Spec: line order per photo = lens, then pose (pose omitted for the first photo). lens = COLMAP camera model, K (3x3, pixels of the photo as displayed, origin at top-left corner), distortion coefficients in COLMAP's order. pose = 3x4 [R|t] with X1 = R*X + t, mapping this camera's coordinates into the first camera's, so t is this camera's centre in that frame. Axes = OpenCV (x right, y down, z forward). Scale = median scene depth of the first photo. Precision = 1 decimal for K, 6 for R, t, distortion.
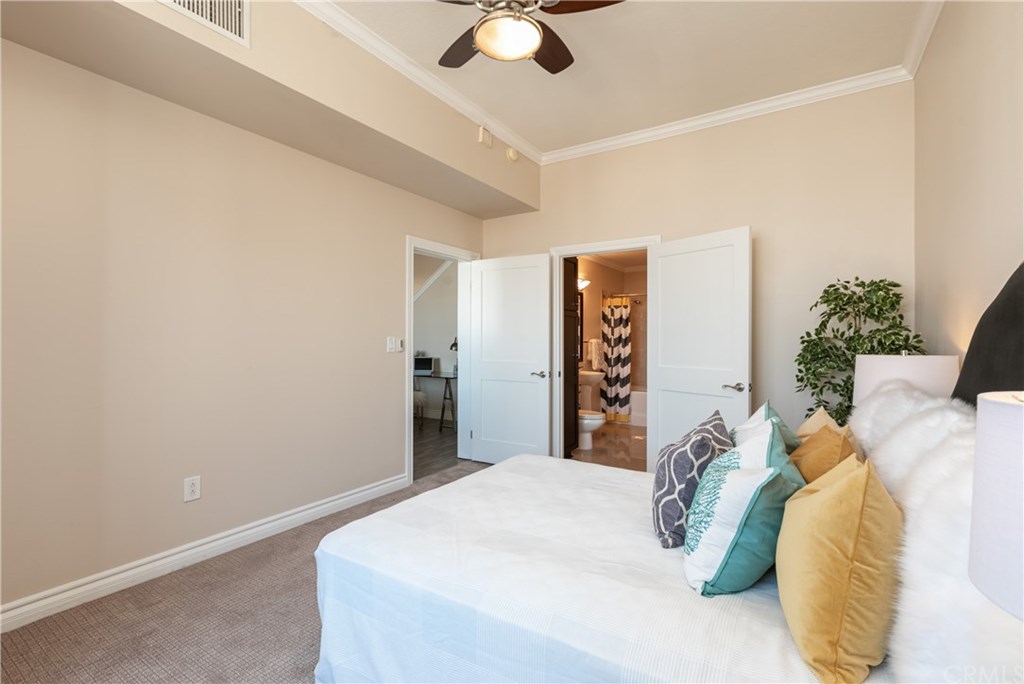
lens RADIAL K [[459.6, 0, 513.5], [0, 459.6, 337.3], [0, 0, 1]] dist [-0.004550, -0.001140]
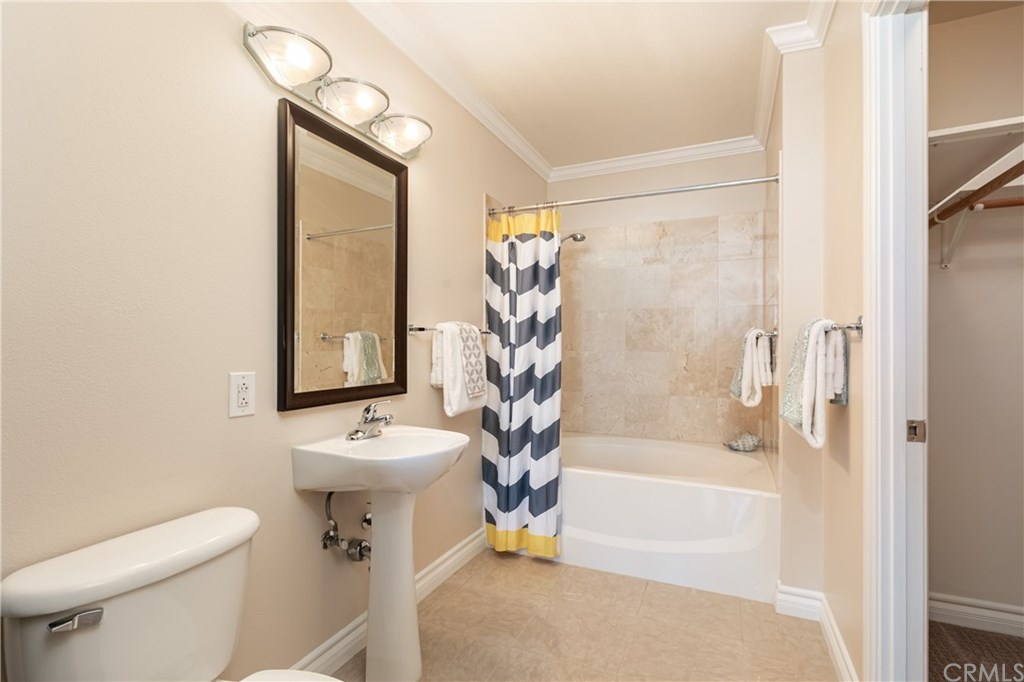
lens RADIAL K [[459.6, 0, 511.5], [0, 459.6, 338.1], [0, 0, 1]] dist [-0.004550, -0.001140]
pose [[0.990199, 0.001265, 0.139660, 0.163719], [-0.000083, 0.999964, -0.008473, 0.017865], [-0.139666, 0.008379, 0.990163, 0.638365]]
